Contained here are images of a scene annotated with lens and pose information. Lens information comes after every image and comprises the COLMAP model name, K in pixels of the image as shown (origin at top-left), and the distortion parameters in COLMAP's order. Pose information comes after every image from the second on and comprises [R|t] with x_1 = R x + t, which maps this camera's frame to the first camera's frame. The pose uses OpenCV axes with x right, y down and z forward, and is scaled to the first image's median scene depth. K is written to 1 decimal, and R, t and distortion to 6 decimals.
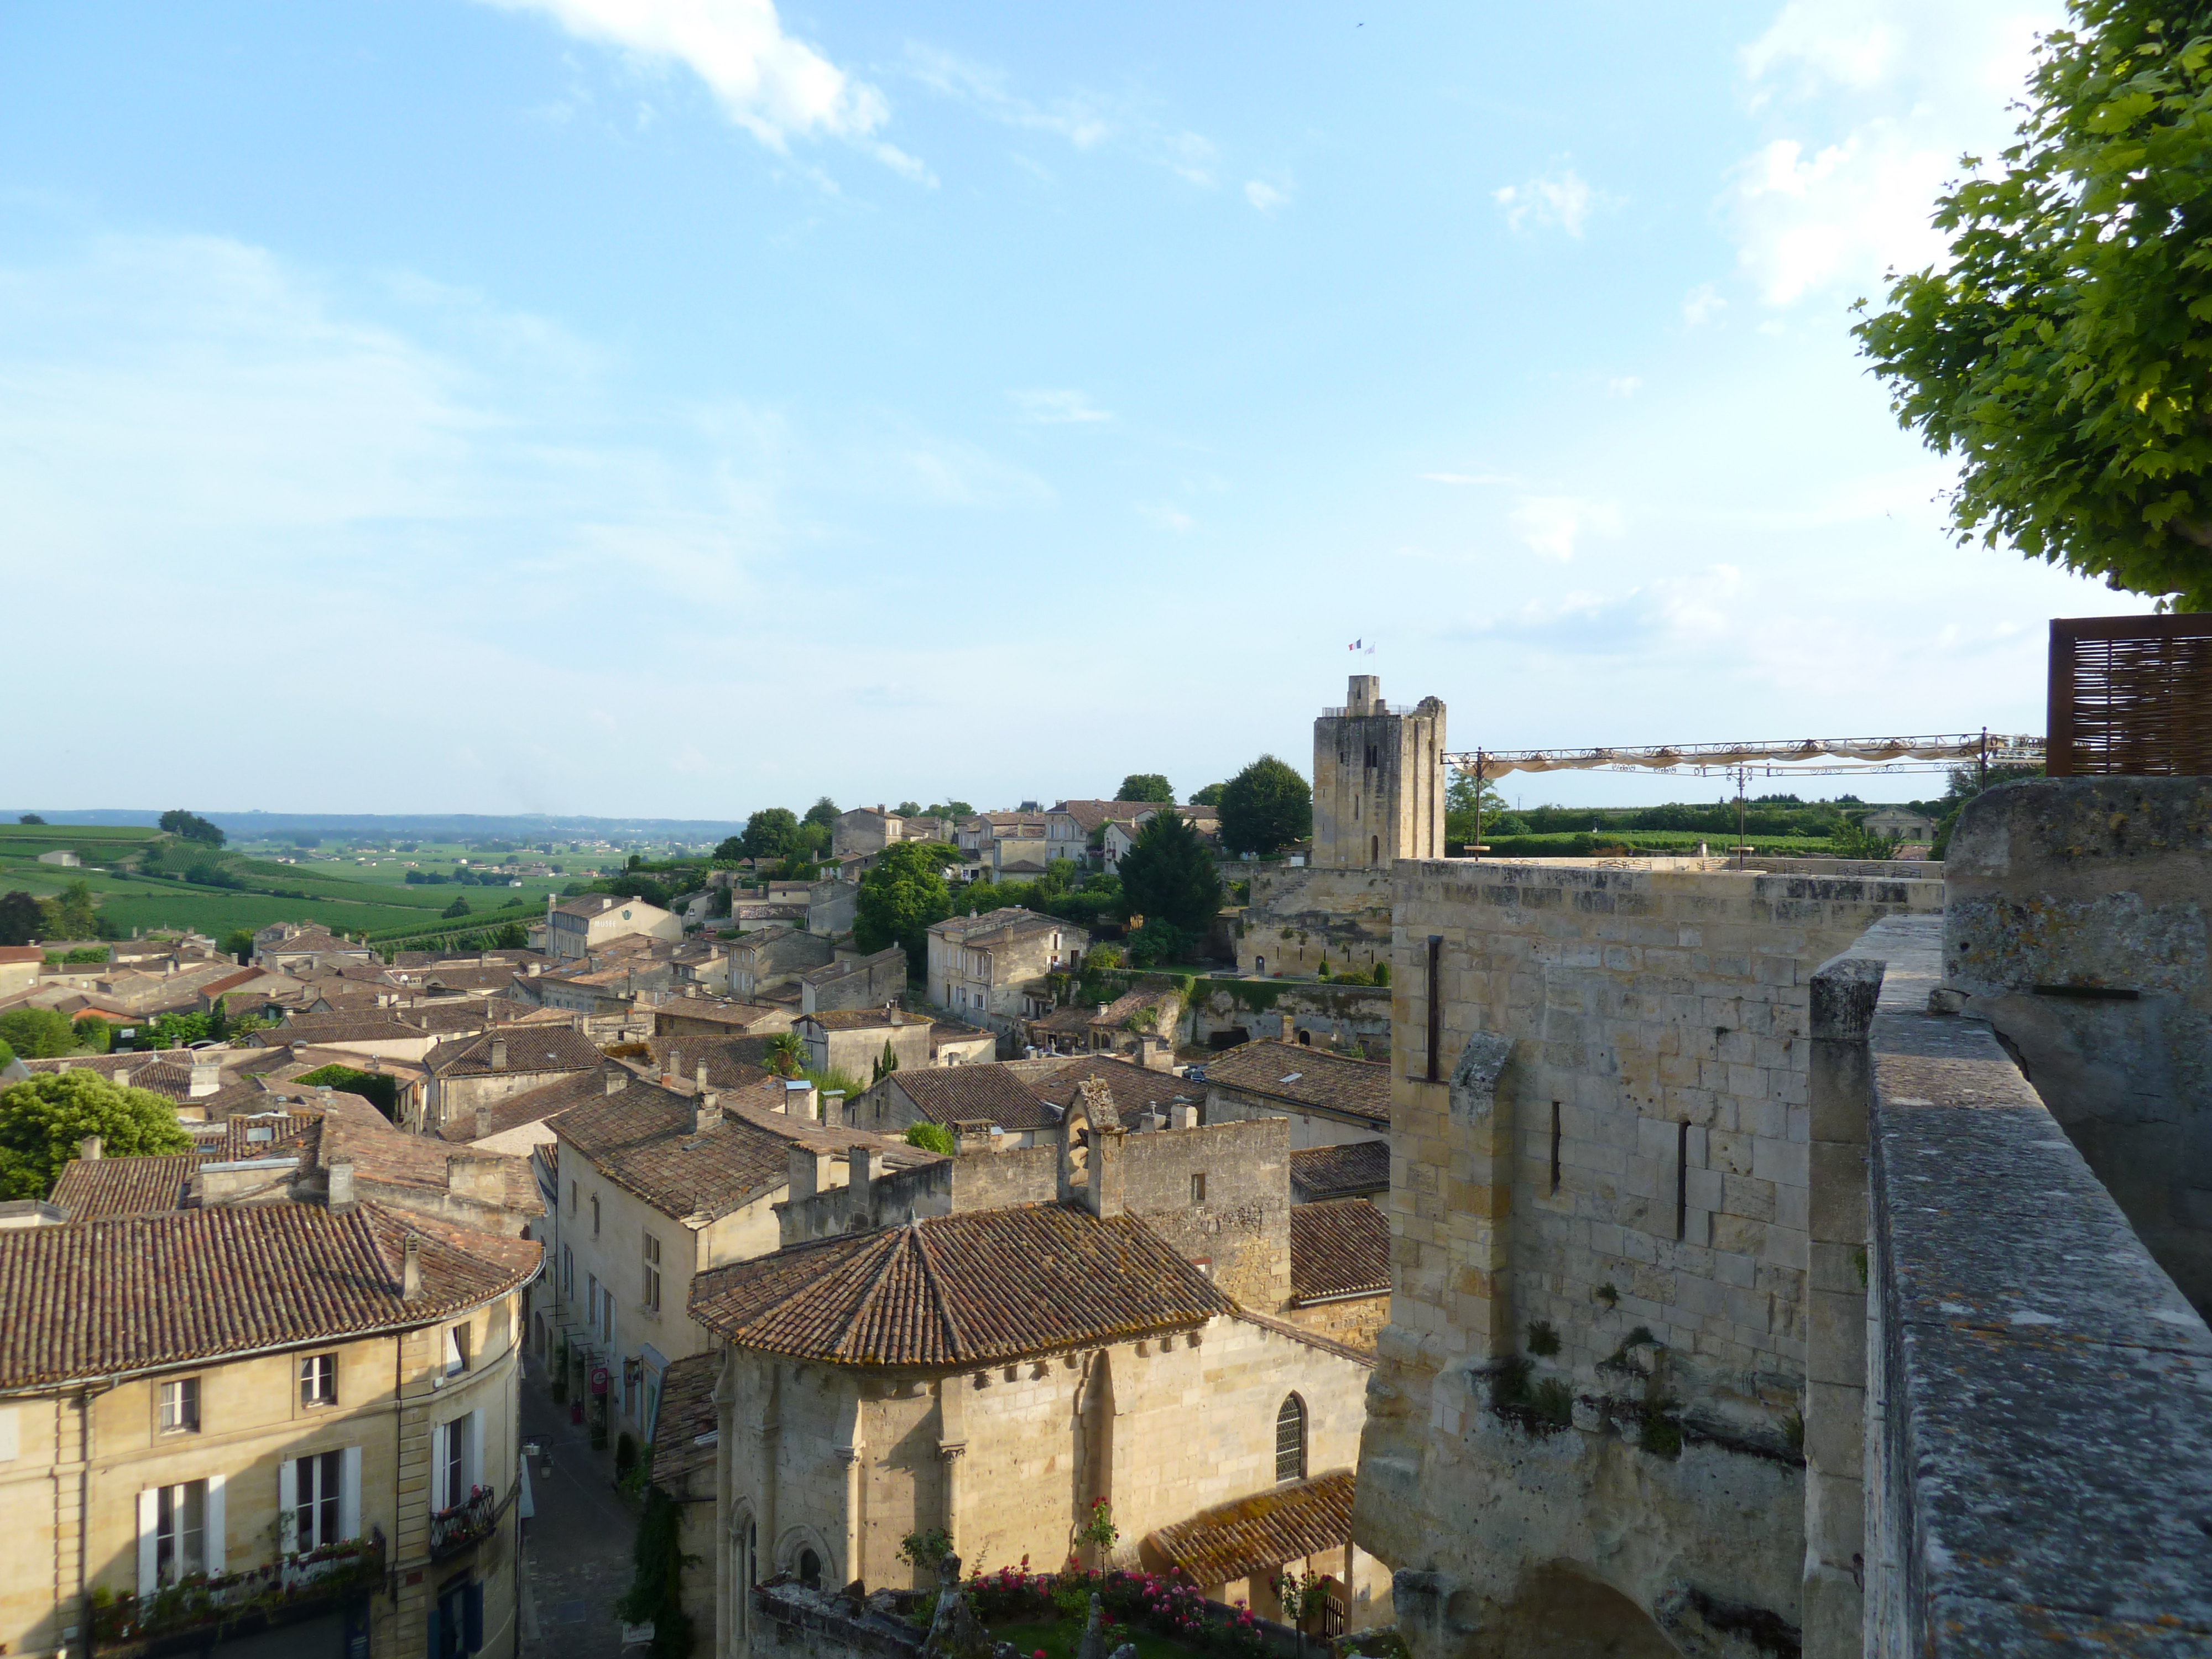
lens RADIAL K [[1666.5, 0, 1108.6], [0, 1666.5, 833.2], [0, 0, 1]] dist [-0.024979, -0.003331]
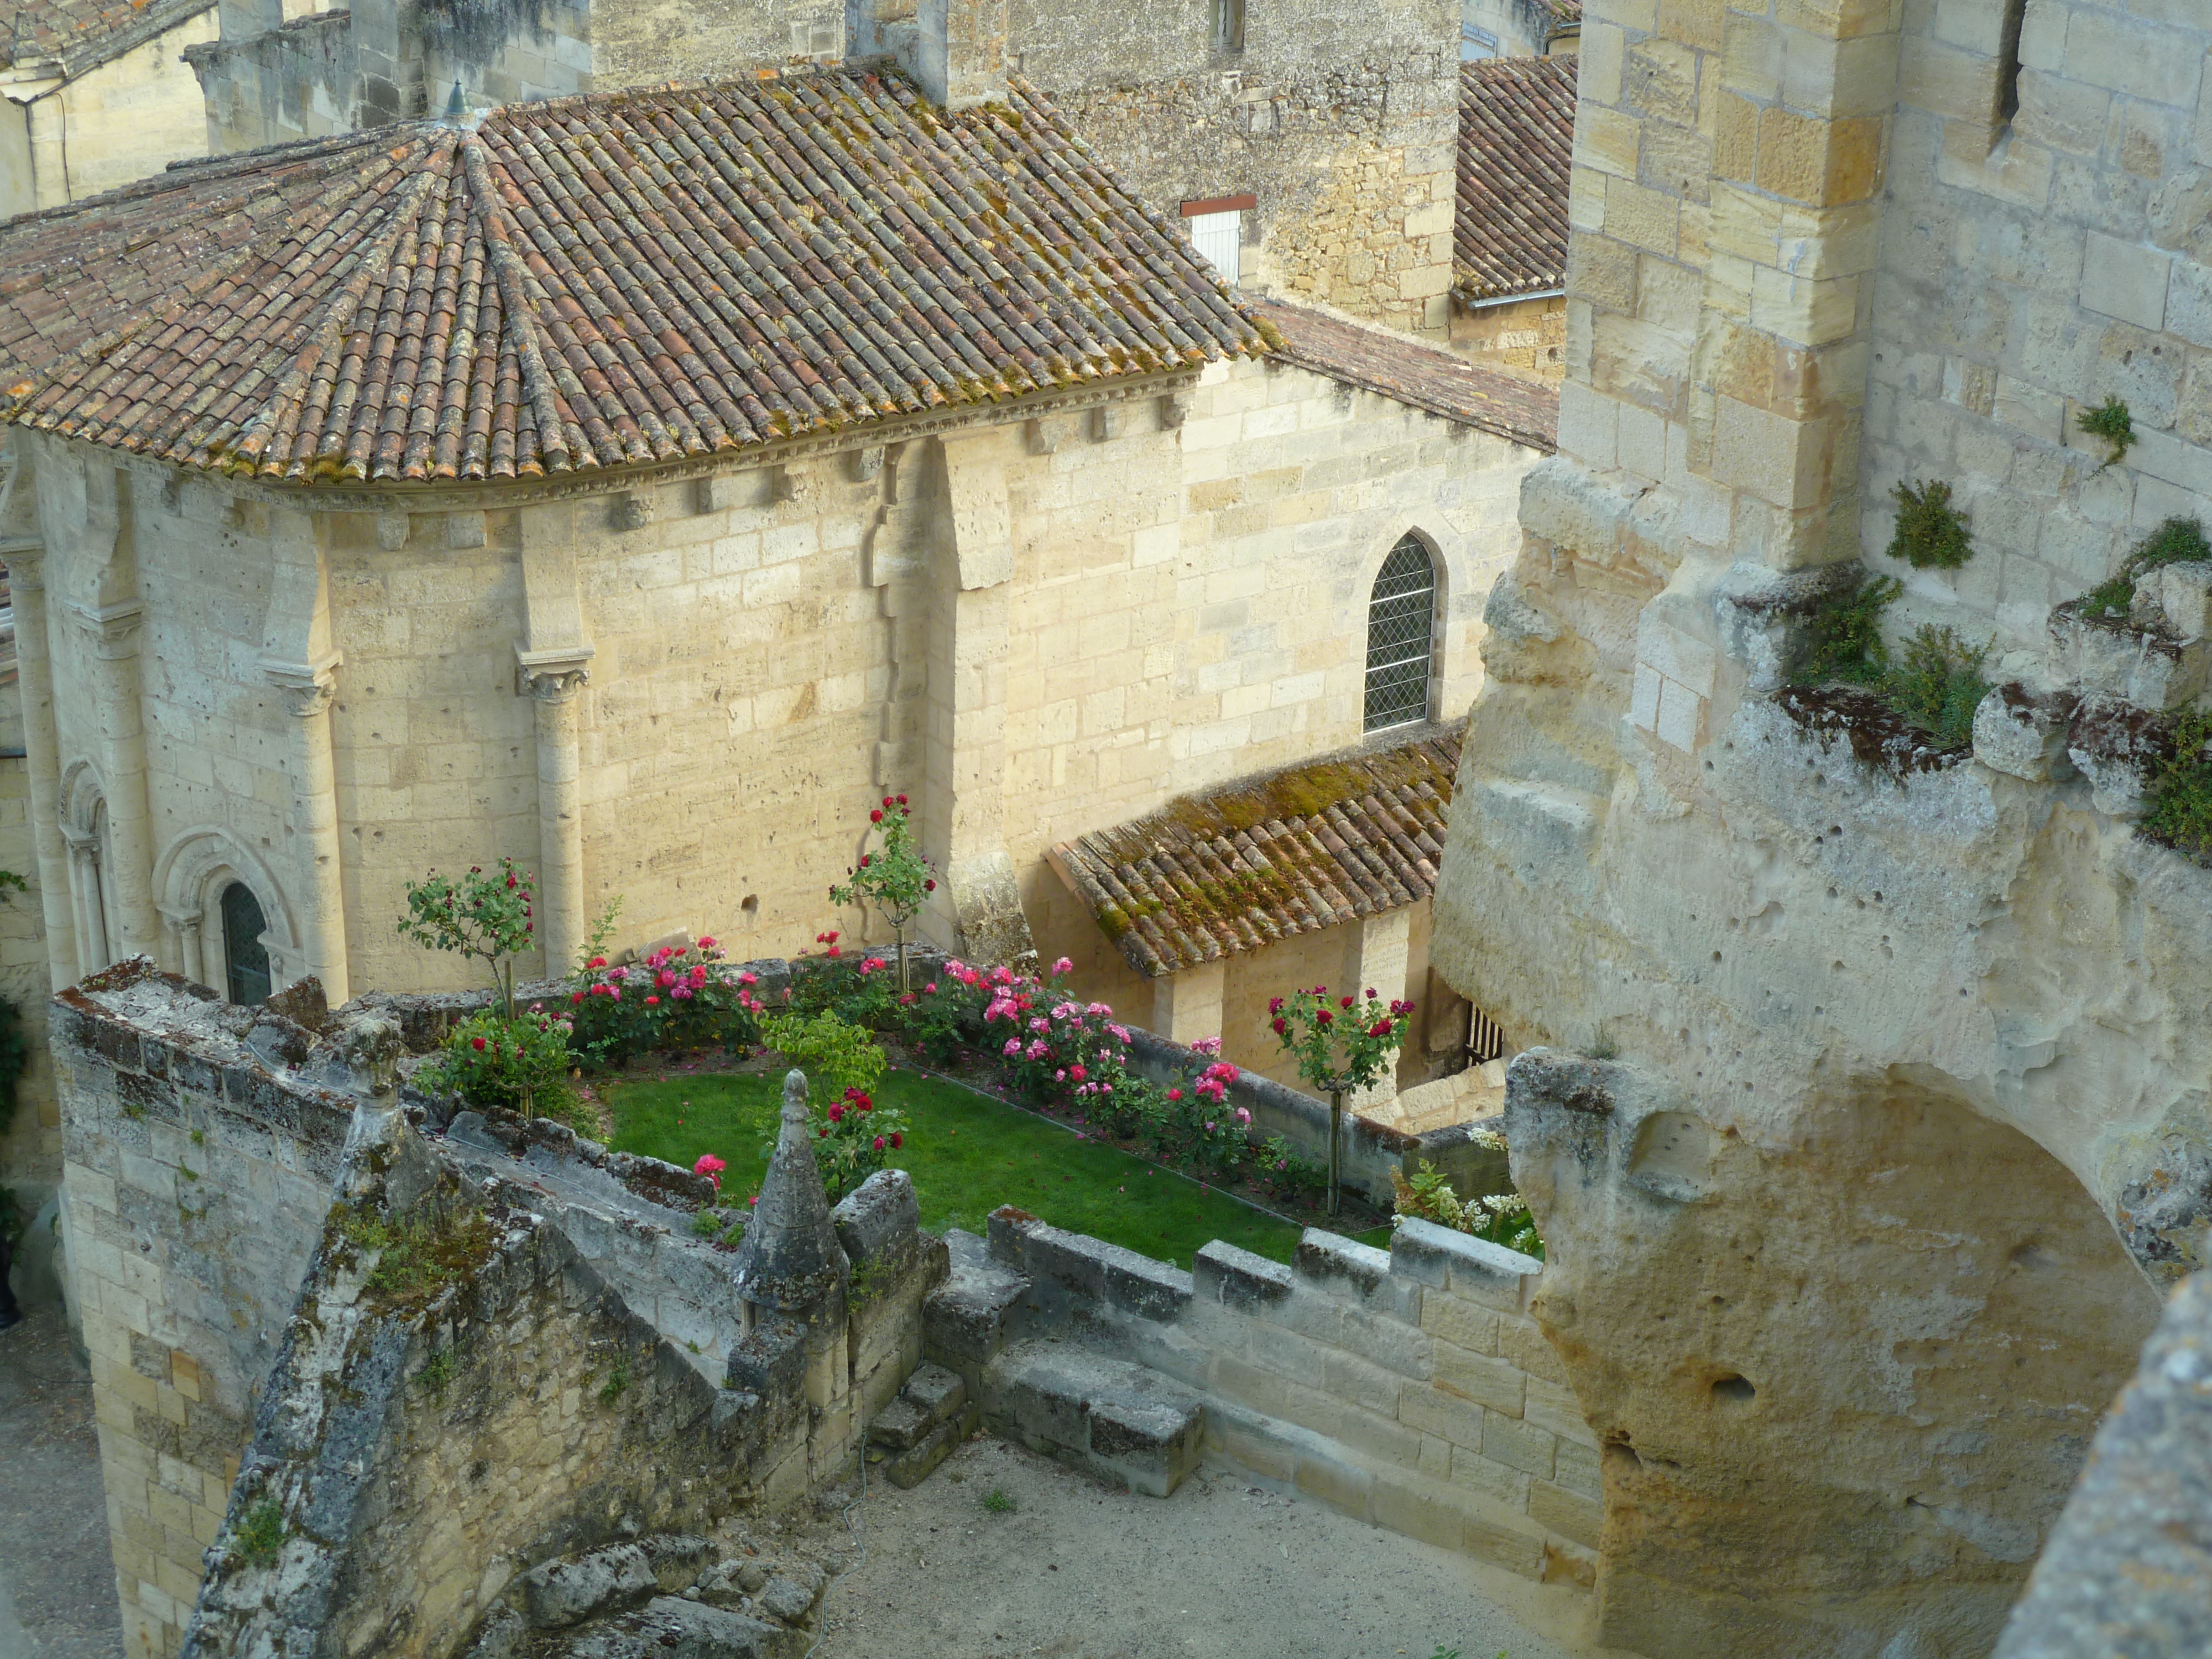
lens RADIAL K [[3826.0, 0, 1106.0], [0, 3826.0, 829.5], [0, 0, 1]] dist [-0.006155, -0.177493]
pose [[0.999749, 0.017579, -0.013914, 0.048621], [-0.010091, 0.907043, 0.420917, 0.002724], [0.020019, -0.420671, 0.906992, 0.100621]]
